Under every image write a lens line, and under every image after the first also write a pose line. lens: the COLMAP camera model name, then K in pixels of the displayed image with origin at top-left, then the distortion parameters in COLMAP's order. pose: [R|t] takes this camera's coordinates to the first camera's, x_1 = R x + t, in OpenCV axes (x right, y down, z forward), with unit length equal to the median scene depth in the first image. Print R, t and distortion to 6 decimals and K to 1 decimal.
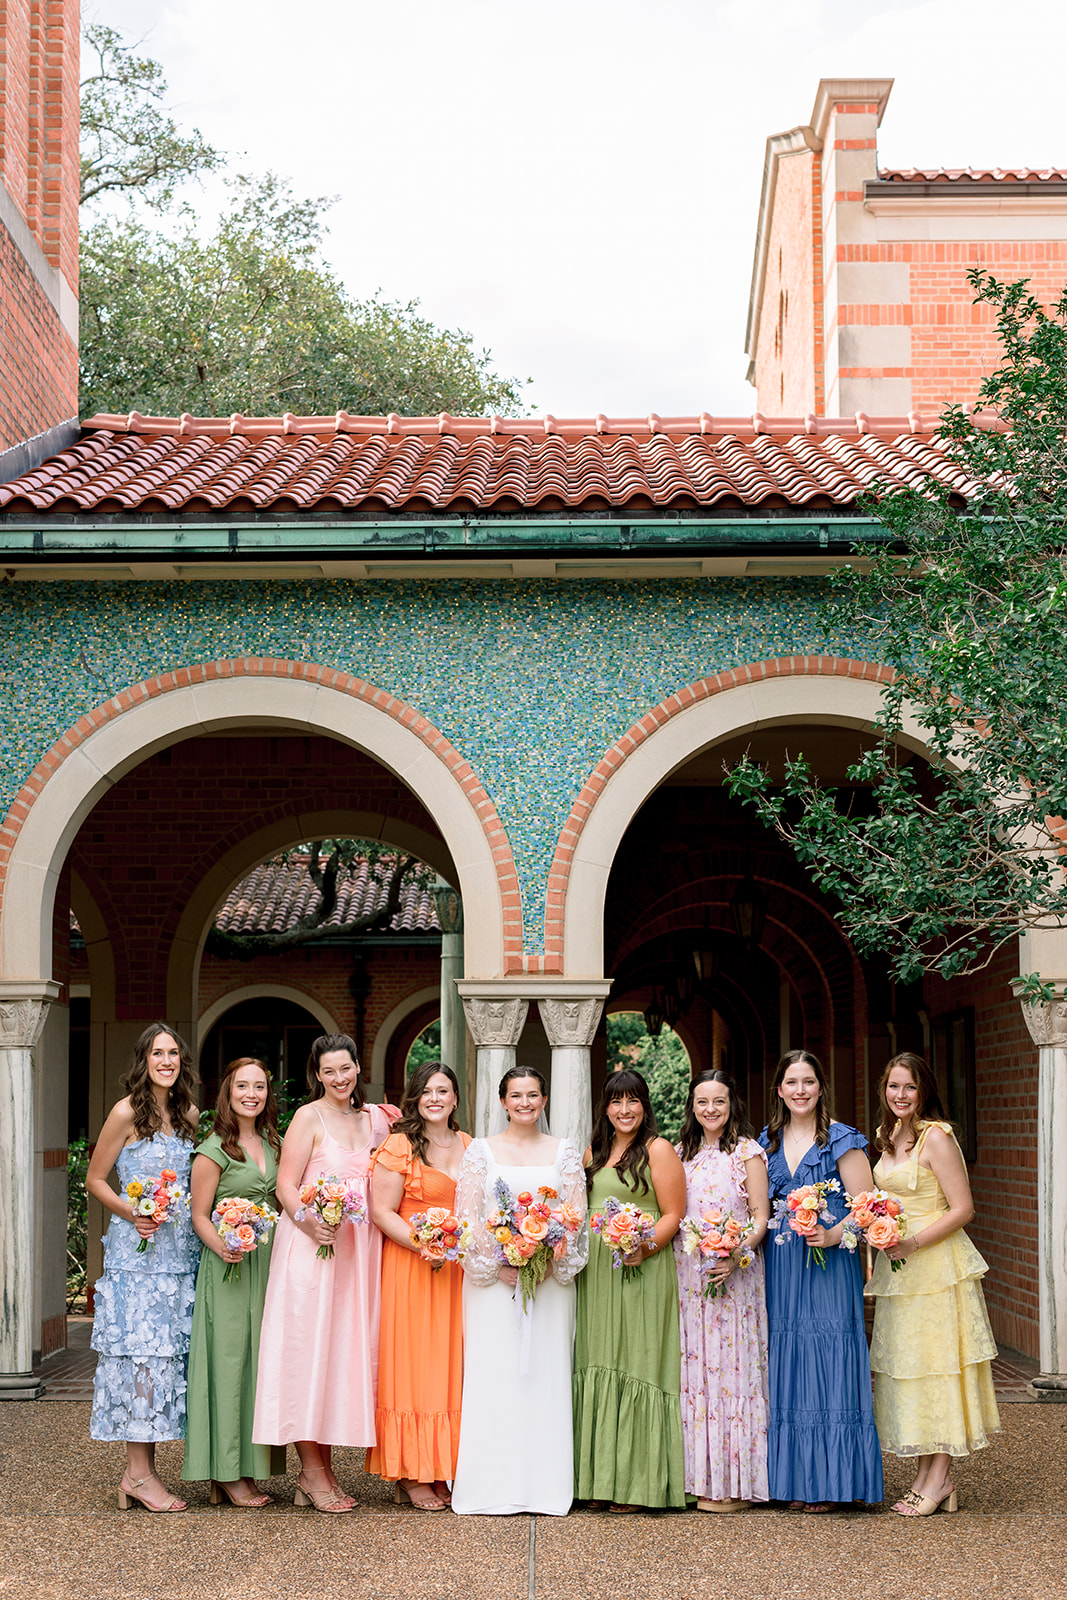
lens RADIAL K [[2416.0, 0, 501.7], [0, 2416.0, 855.5], [0, 0, 1]] dist [0.004273, 0.033958]
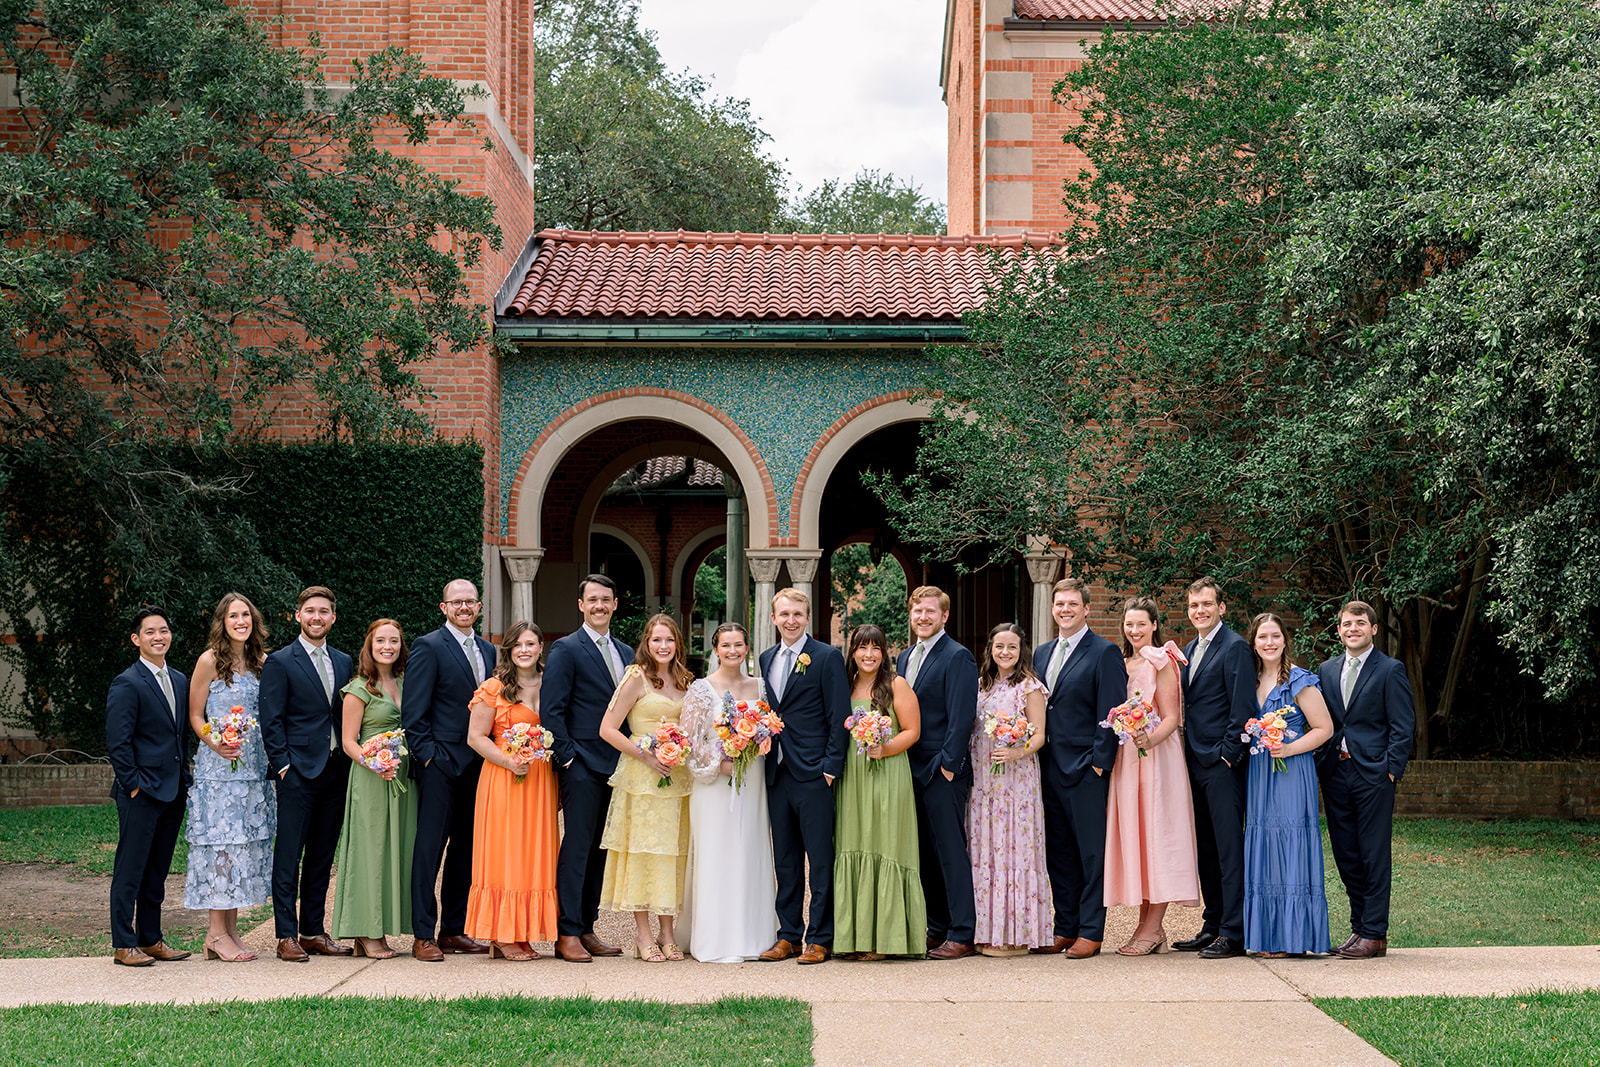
lens RADIAL K [[2416.0, 0, 895.9], [0, 2416.0, 530.7], [0, 0, 1]] dist [0.004273, 0.033958]
pose [[0.998515, 0.005008, 0.054251, -0.002800], [-0.008723, 0.997616, 0.068452, -0.101635], [-0.053779, -0.068824, 0.996178, -1.003124]]
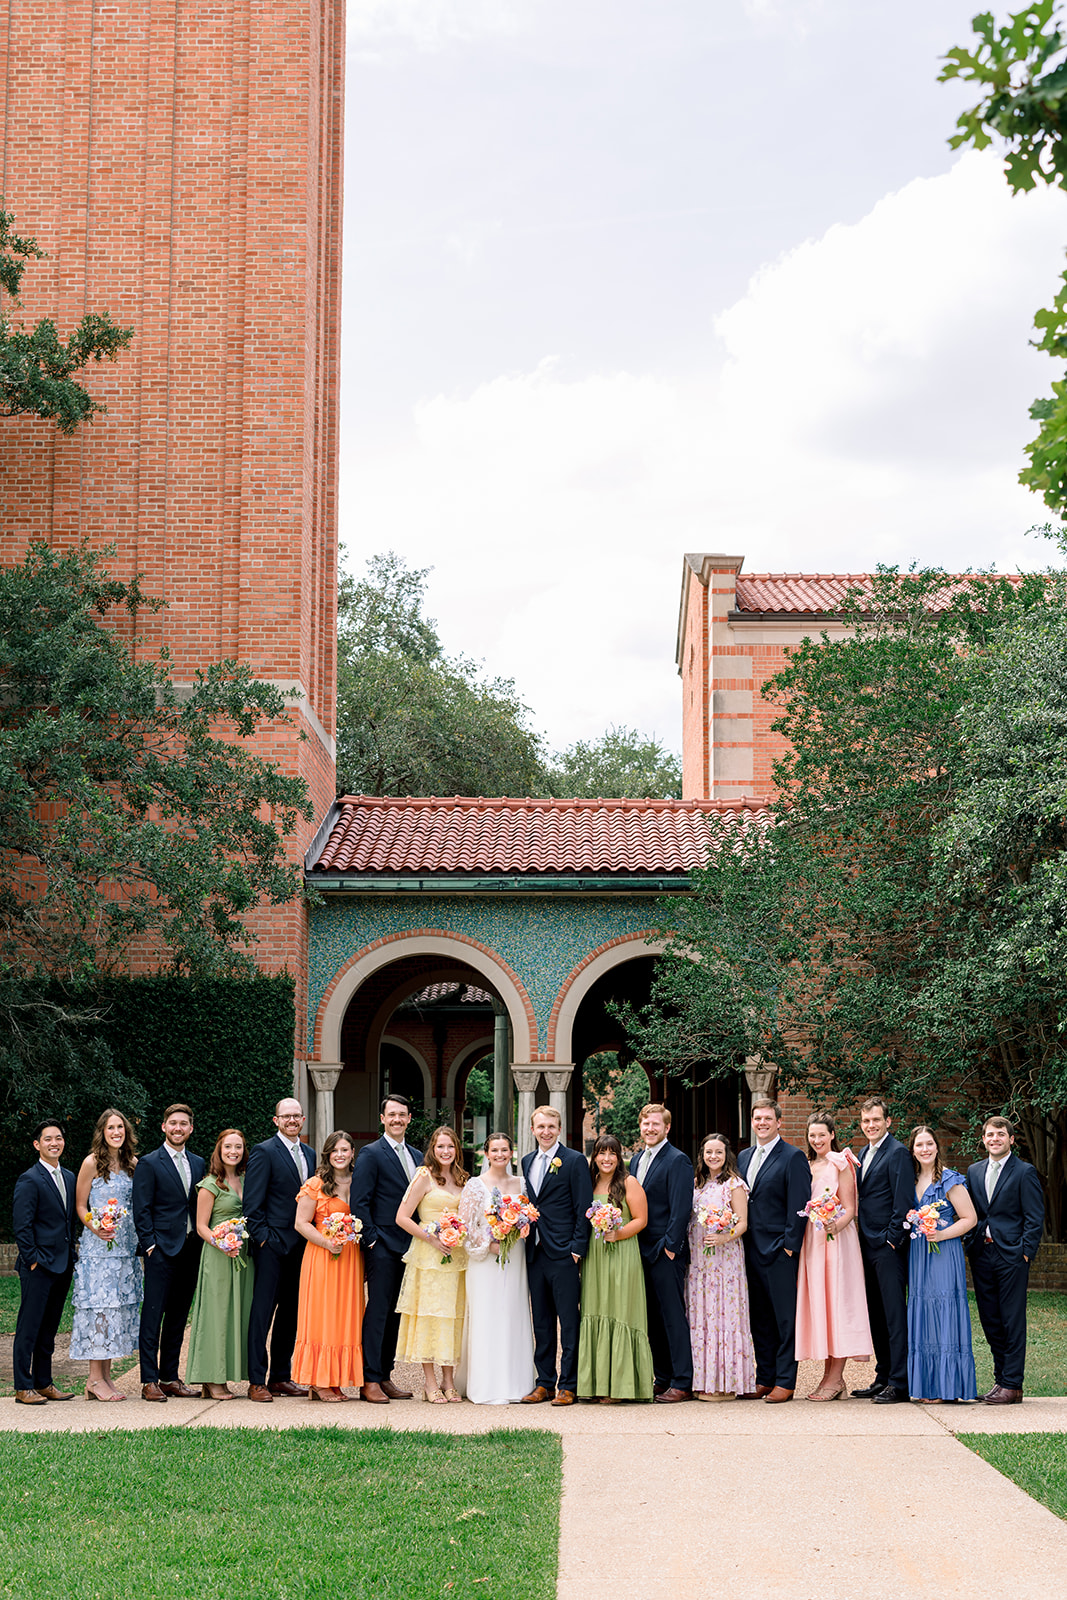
lens RADIAL K [[2172.1, 0, 561.5], [0, 2172.1, 844.9], [0, 0, 1]] dist [0.007301, 0.017493]
pose [[0.999866, 0.005888, 0.015242, -0.002124], [-0.005629, 0.999840, -0.016966, -0.128913], [-0.015339, 0.016878, 0.999740, -1.164227]]
